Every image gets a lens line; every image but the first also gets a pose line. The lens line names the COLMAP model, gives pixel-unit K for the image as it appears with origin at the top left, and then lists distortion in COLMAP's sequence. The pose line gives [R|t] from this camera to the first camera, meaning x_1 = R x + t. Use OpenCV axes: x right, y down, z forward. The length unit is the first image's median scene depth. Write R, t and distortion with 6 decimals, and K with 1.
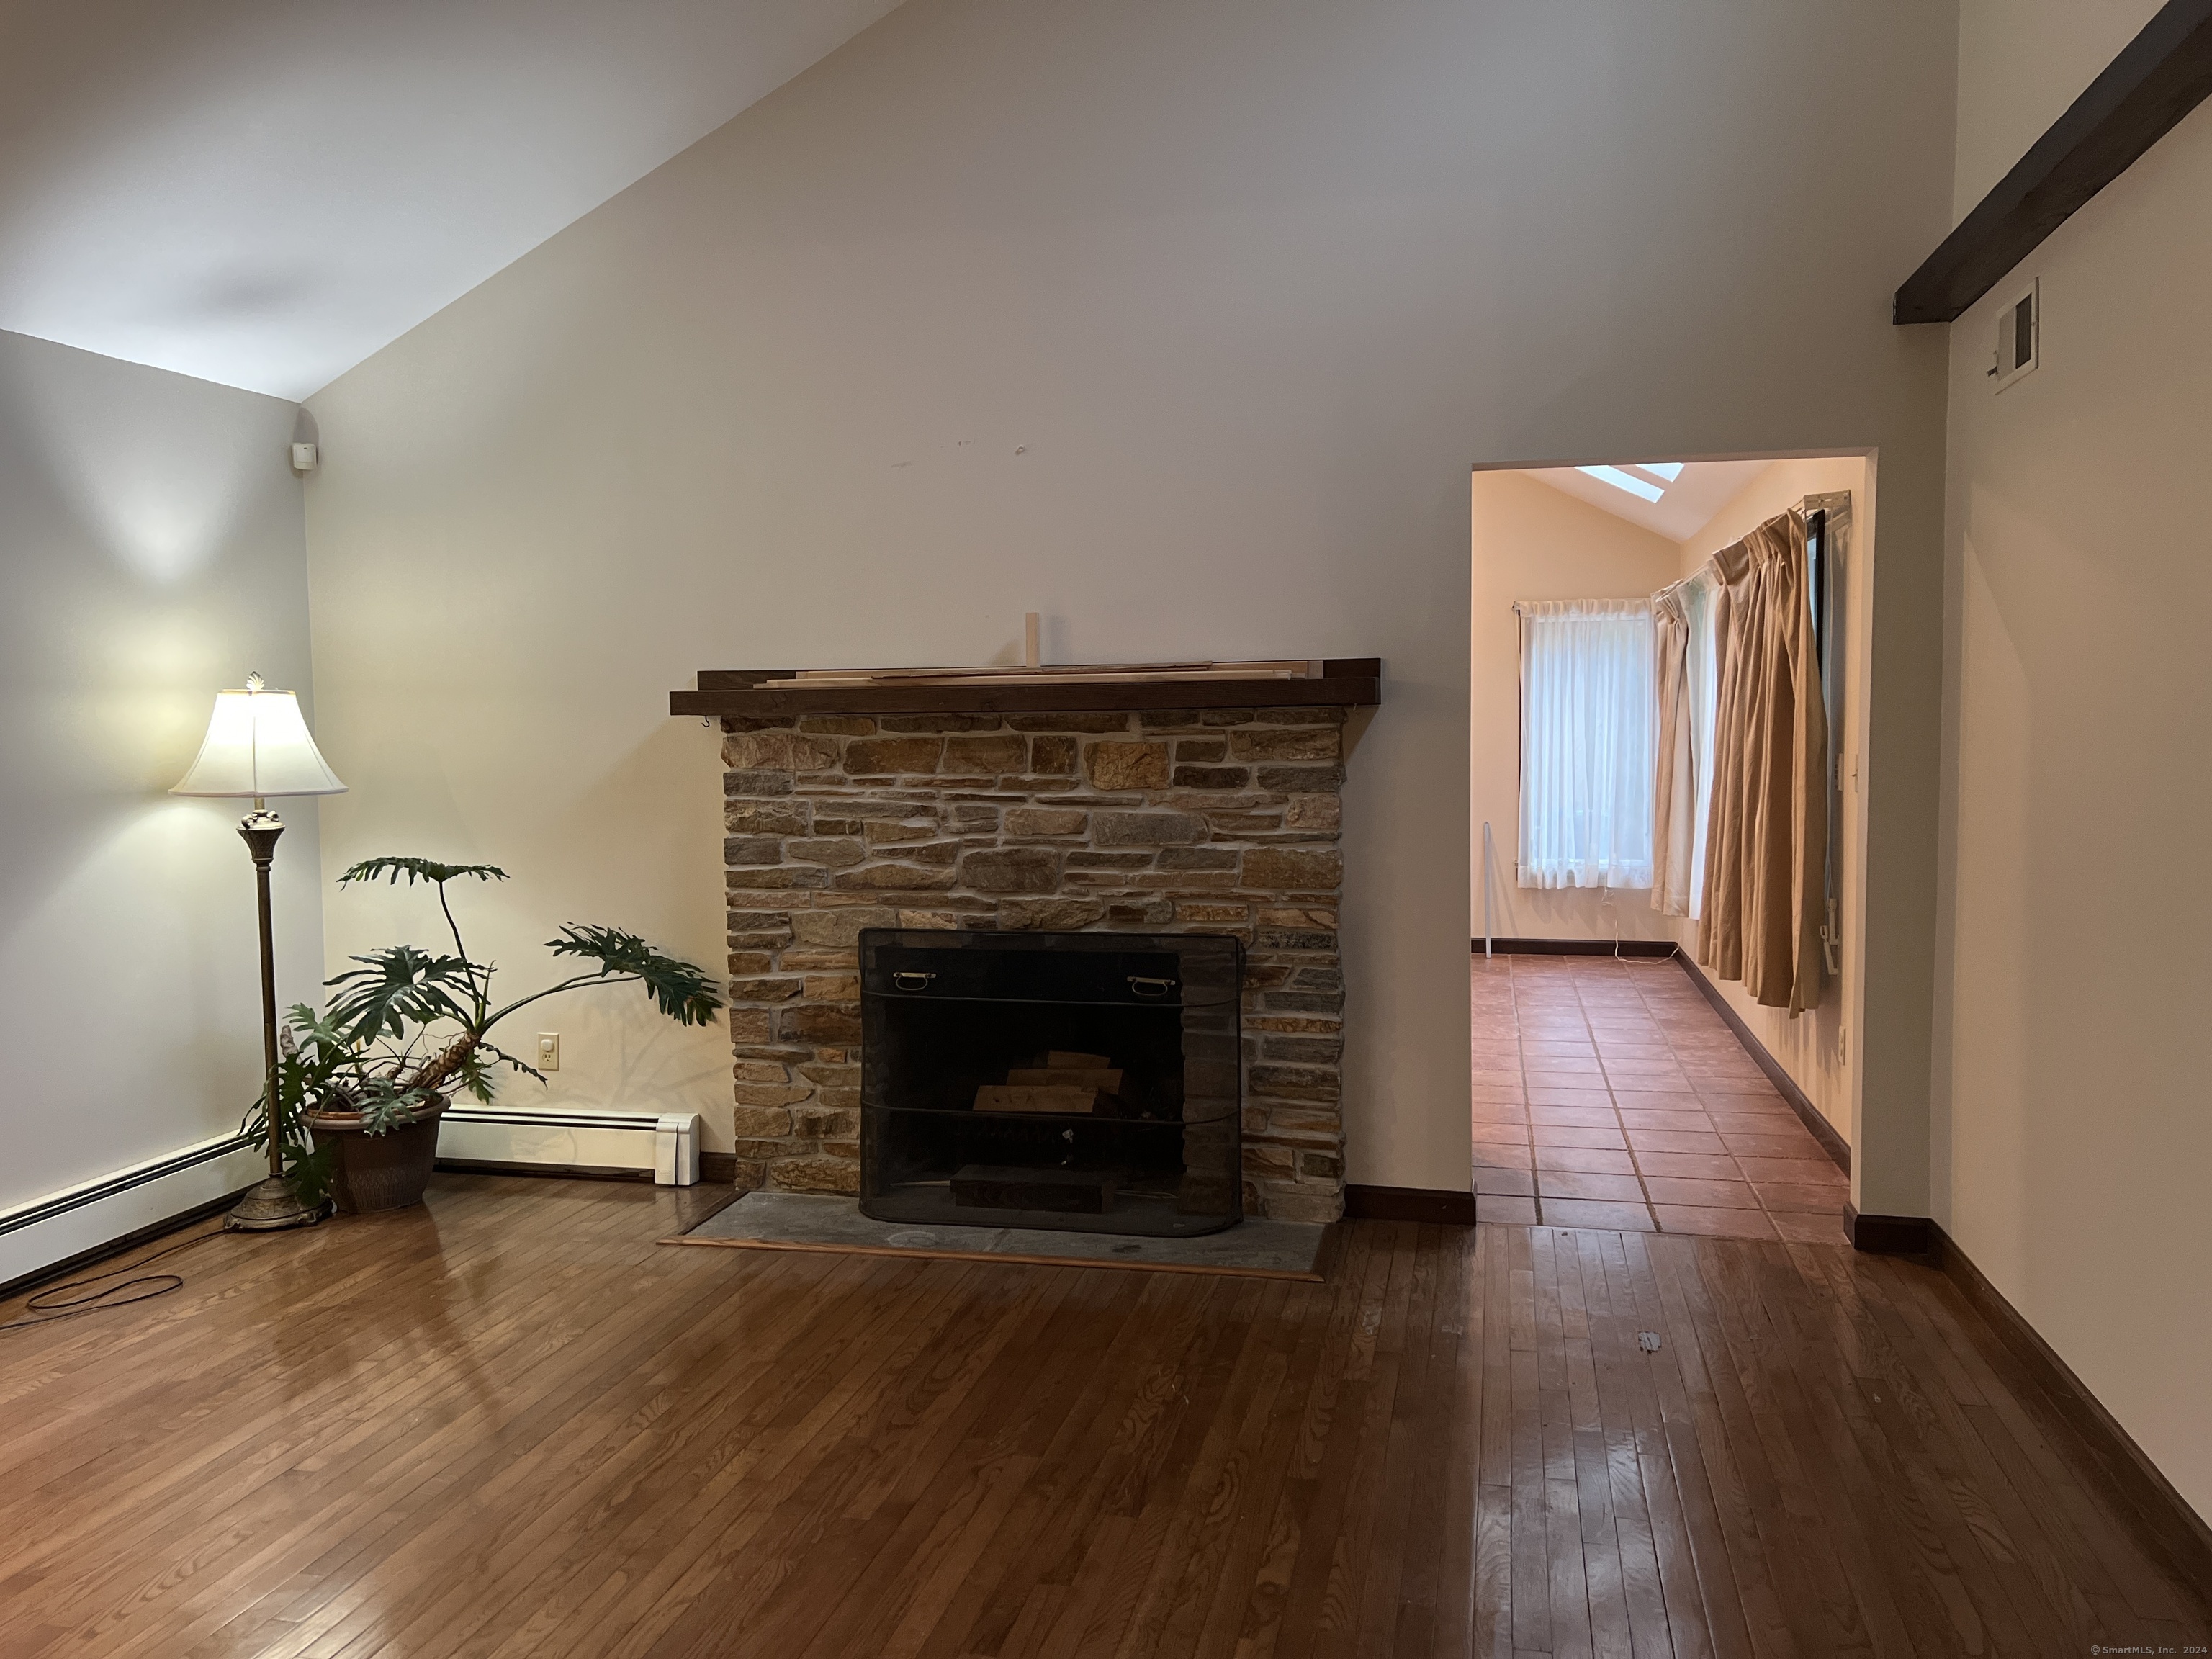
lens RADIAL K [[1661.6, 0, 1120.5], [0, 1661.6, 825.9], [0, 0, 1]] dist [0.079184, -0.081108]
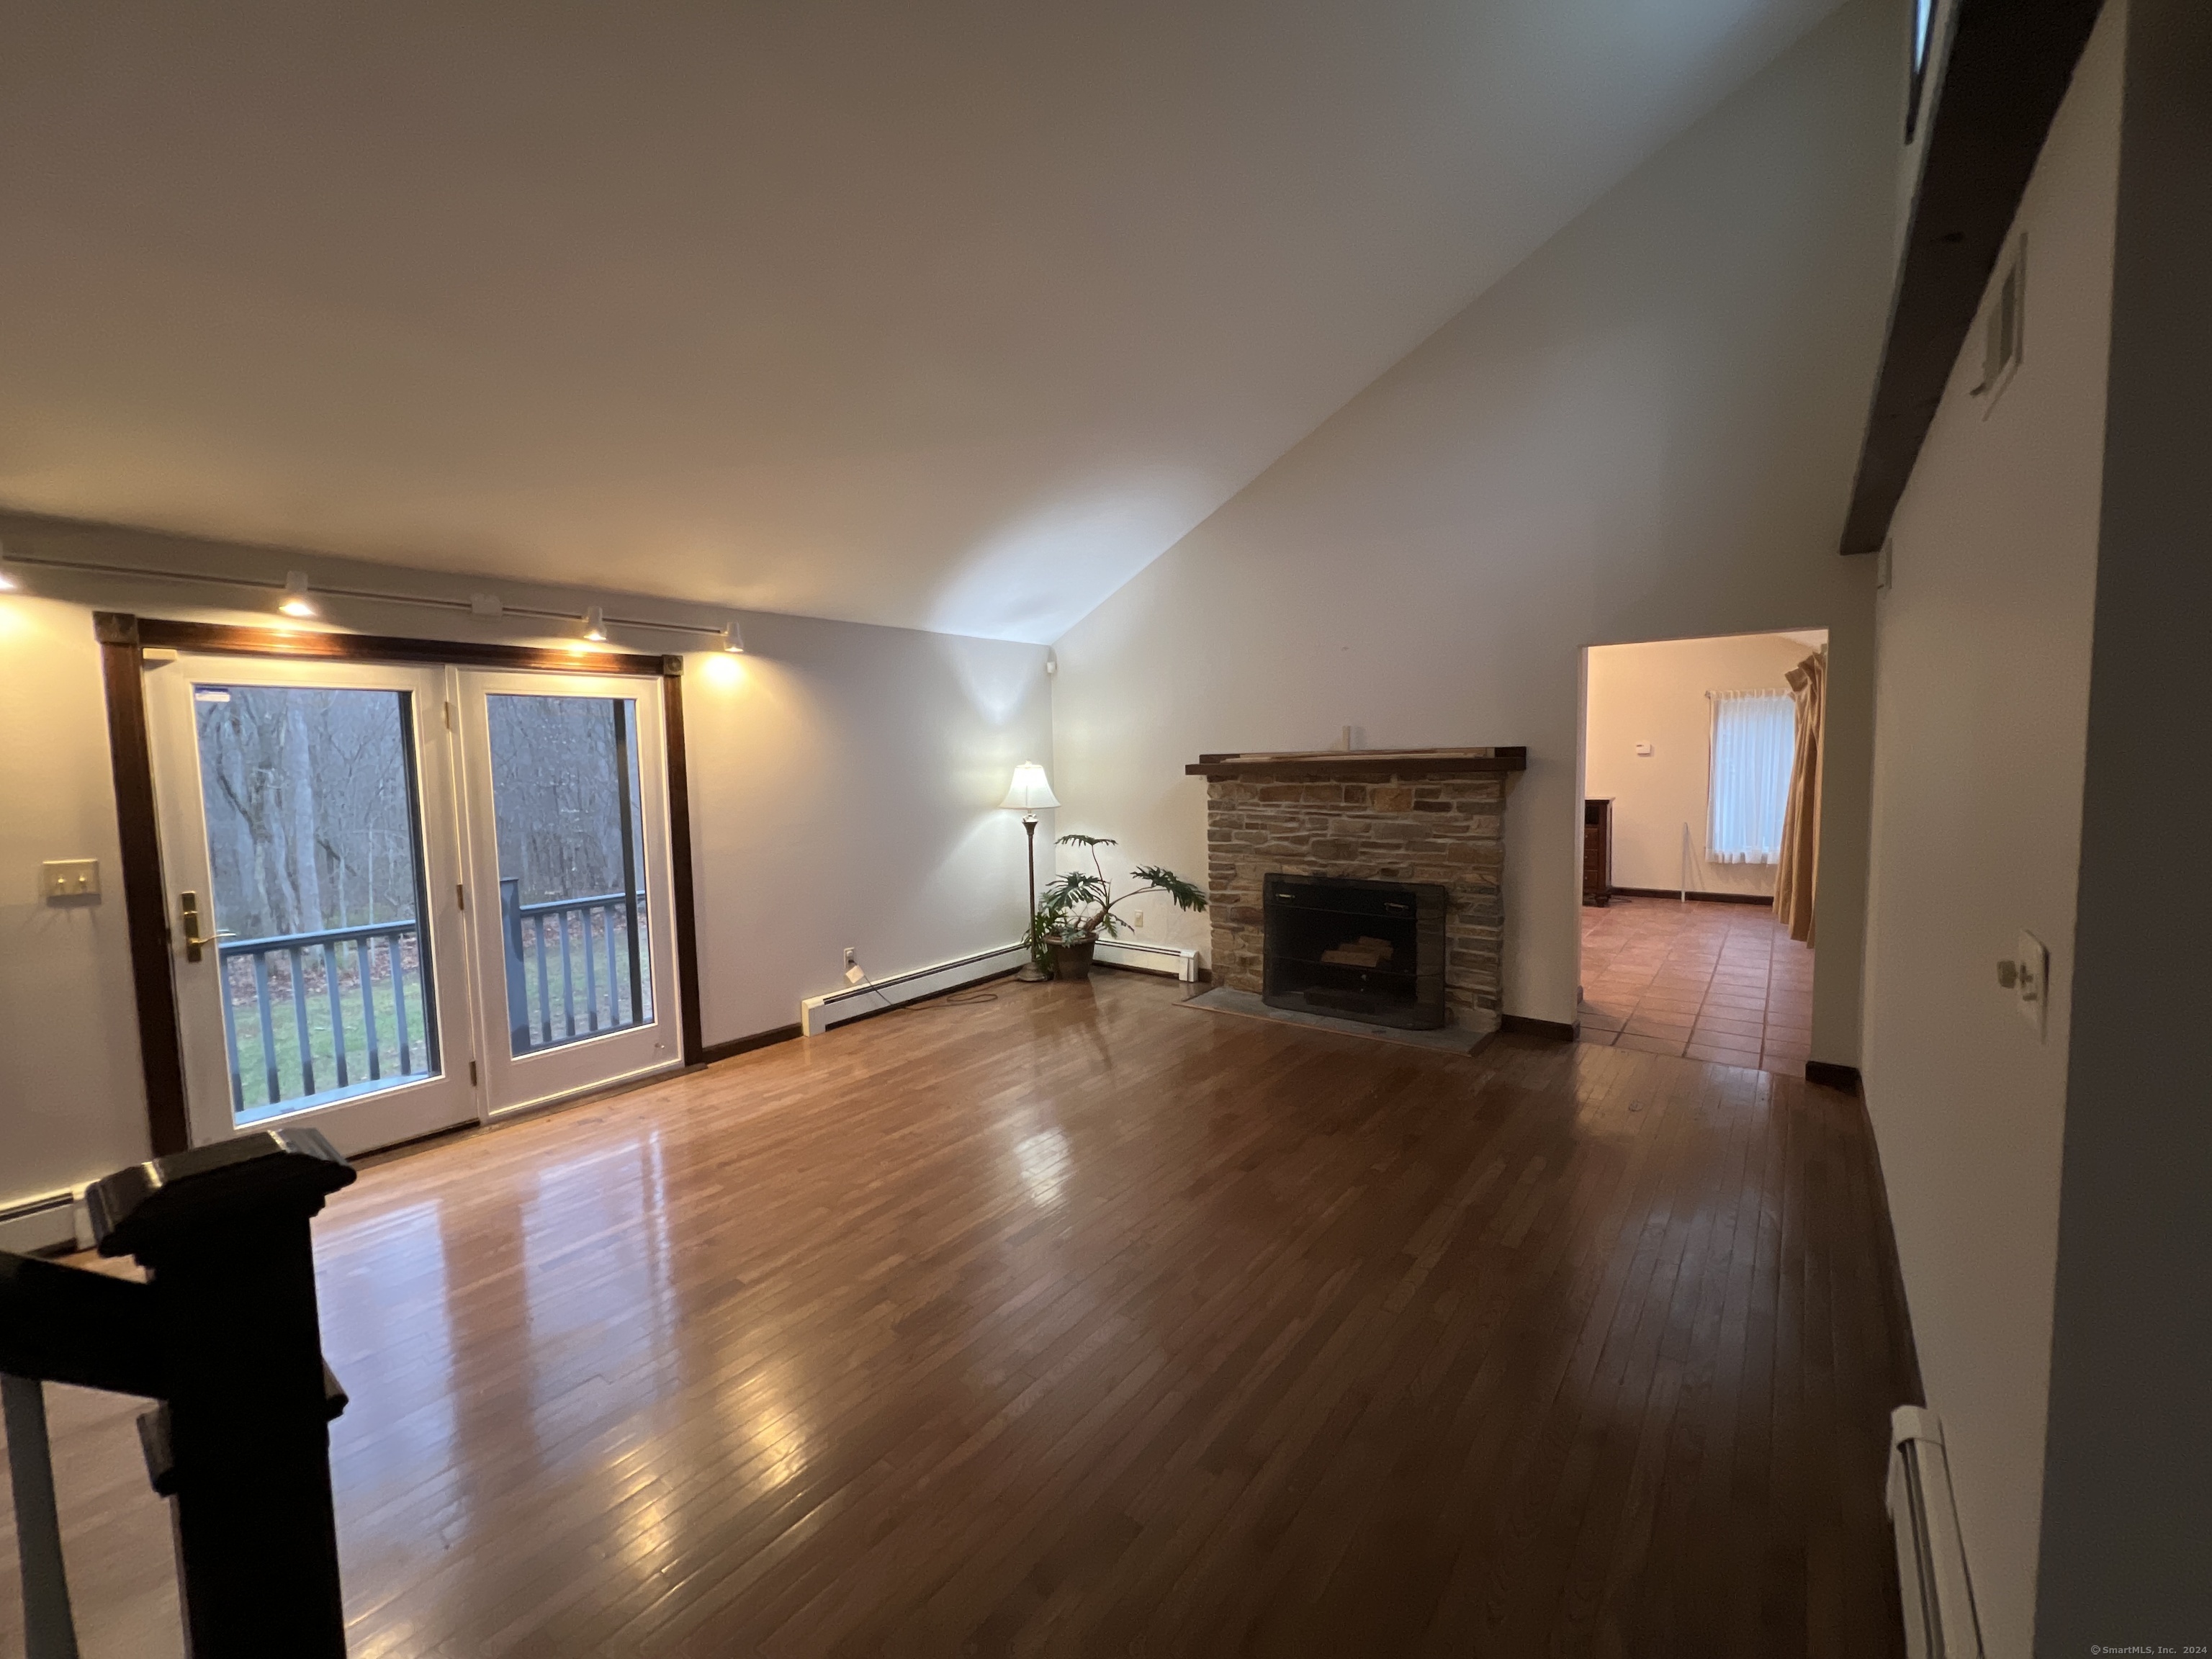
lens RADIAL K [[893.8, 0, 1104.4], [0, 893.8, 825.0], [0, 0, 1]] dist [-0.002753, 0.000121]
pose [[0.904085, 0.023493, -0.426707, 0.151099], [-0.014842, 0.999612, 0.023589, -0.025114], [0.427096, -0.014993, 0.904082, -0.144852]]
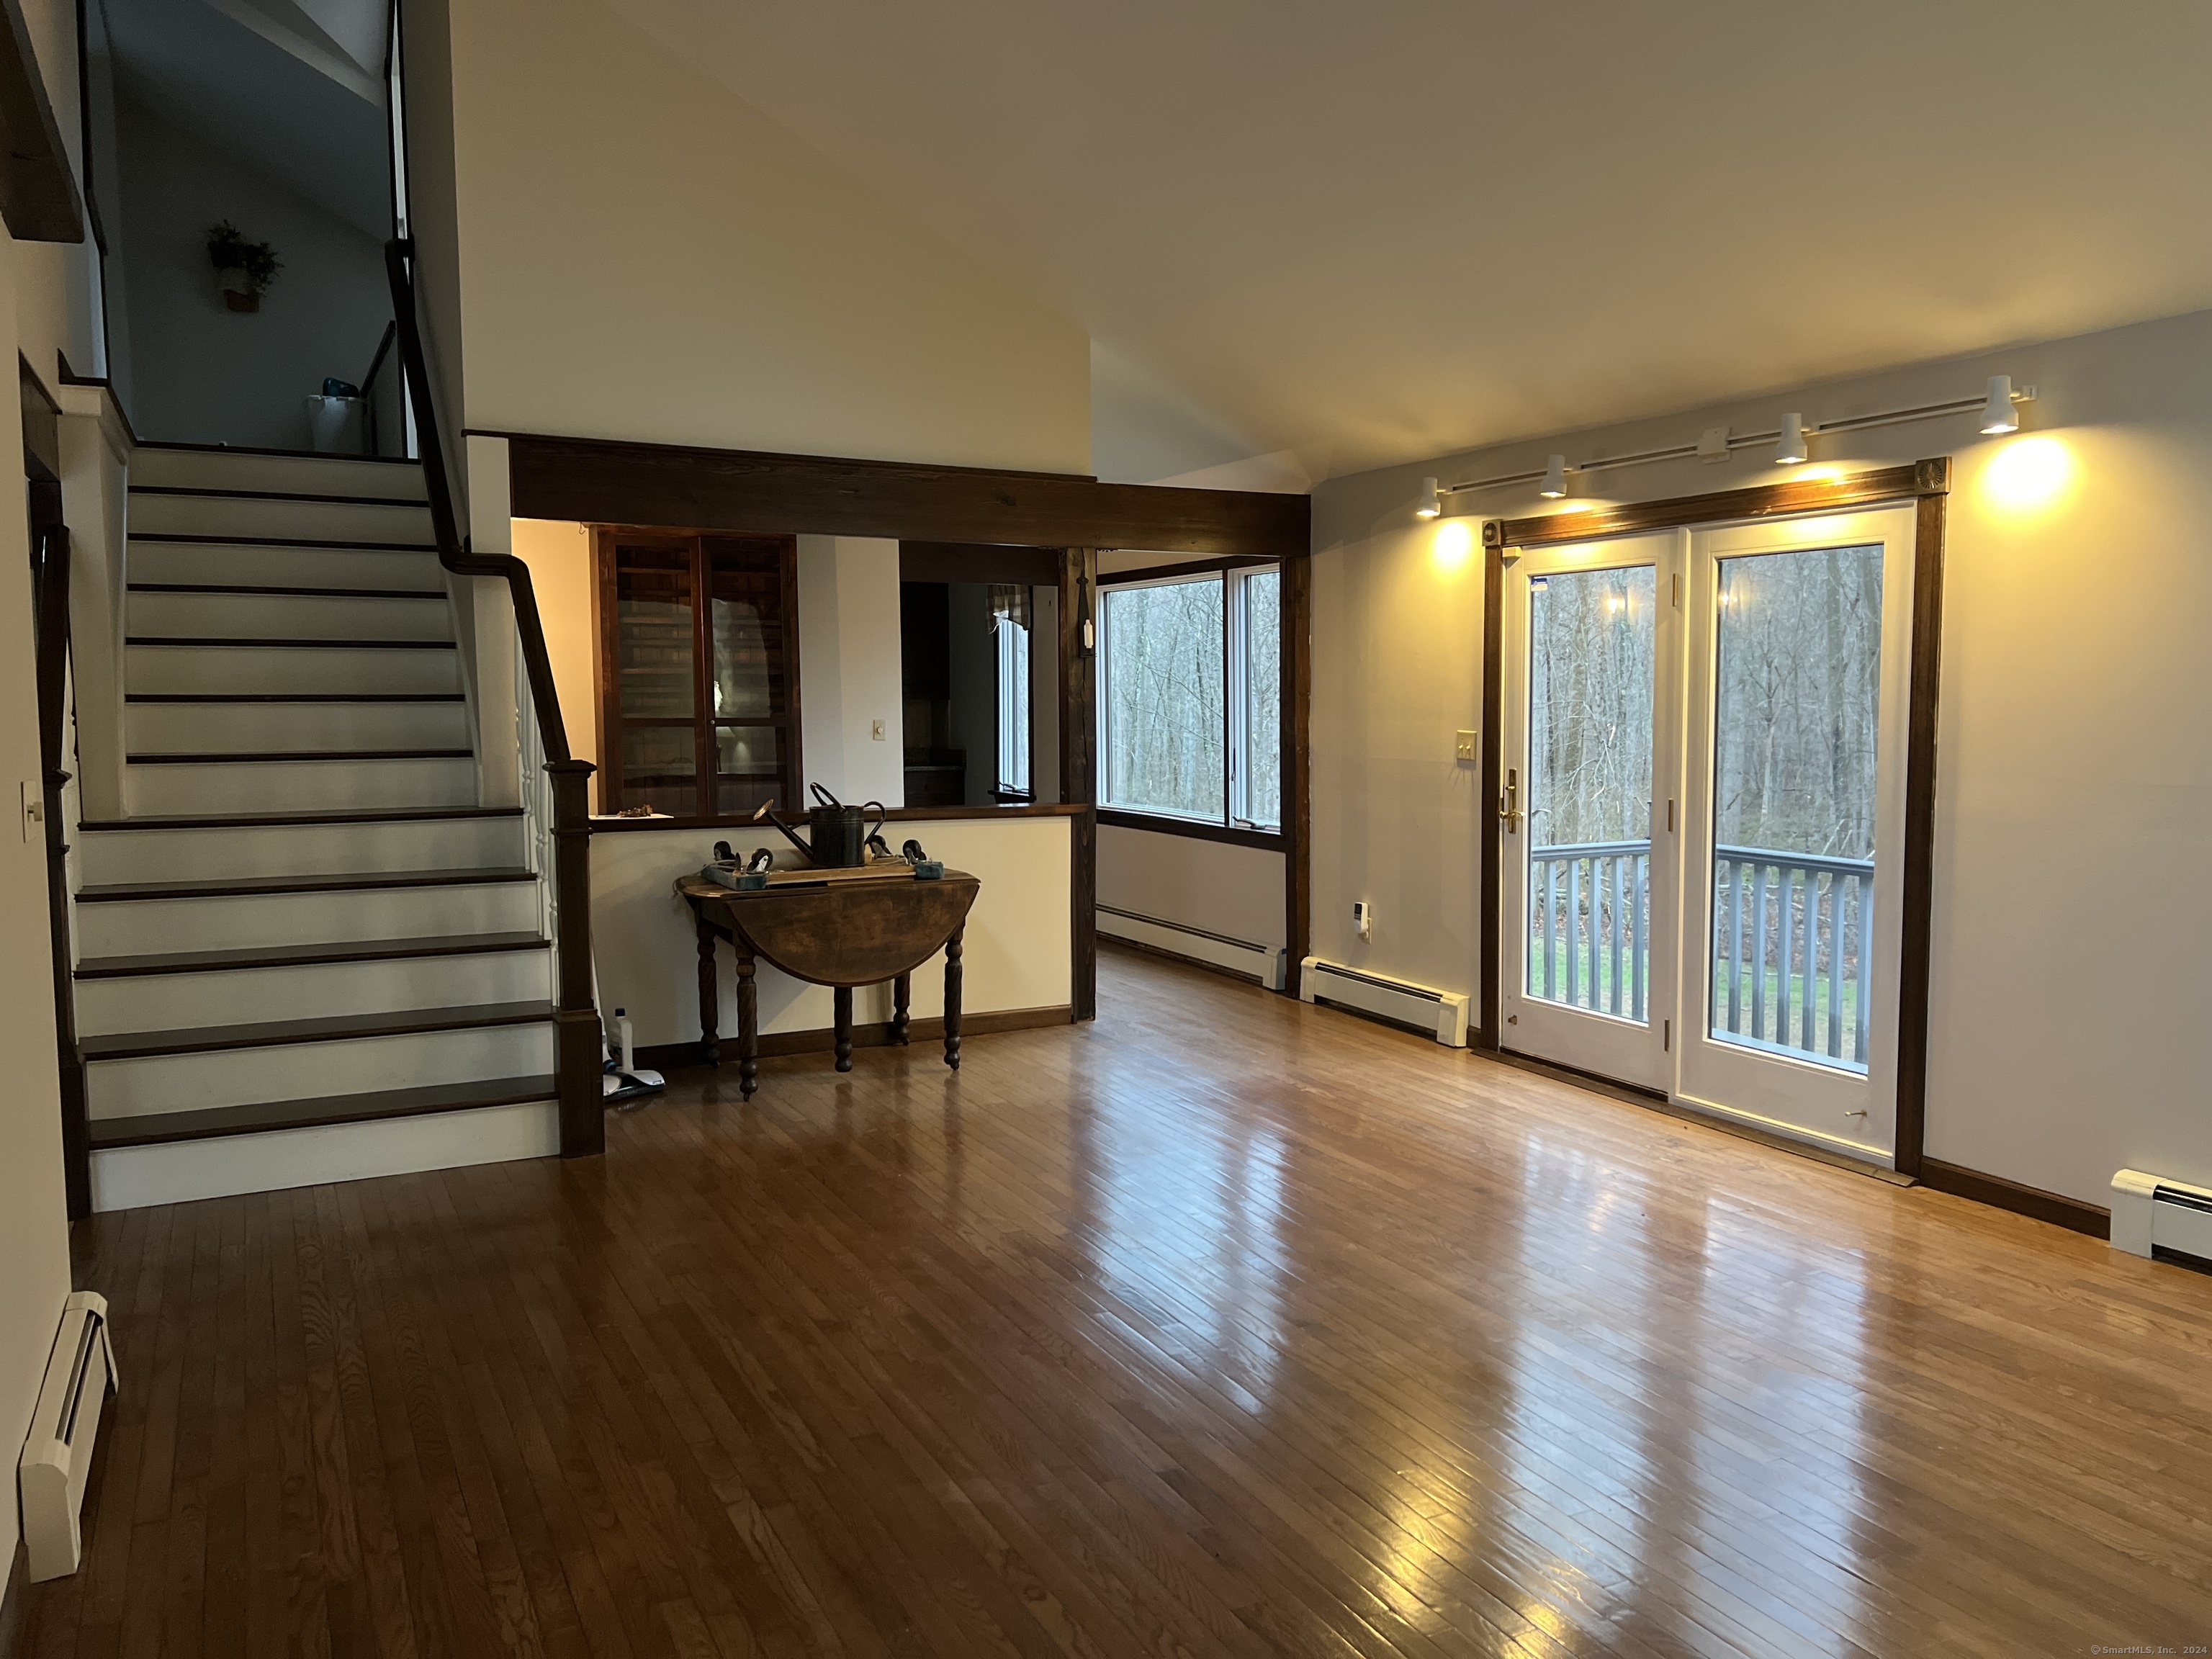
lens RADIAL K [[1661.6, 0, 1097.8], [0, 1661.6, 833.3], [0, 0, 1]] dist [0.079184, -0.081108]
pose [[-0.770665, 0.069905, -0.633394, 0.404323], [-0.028451, 0.989199, 0.143791, -0.089265], [0.636604, 0.128835, -0.760353, 1.102346]]
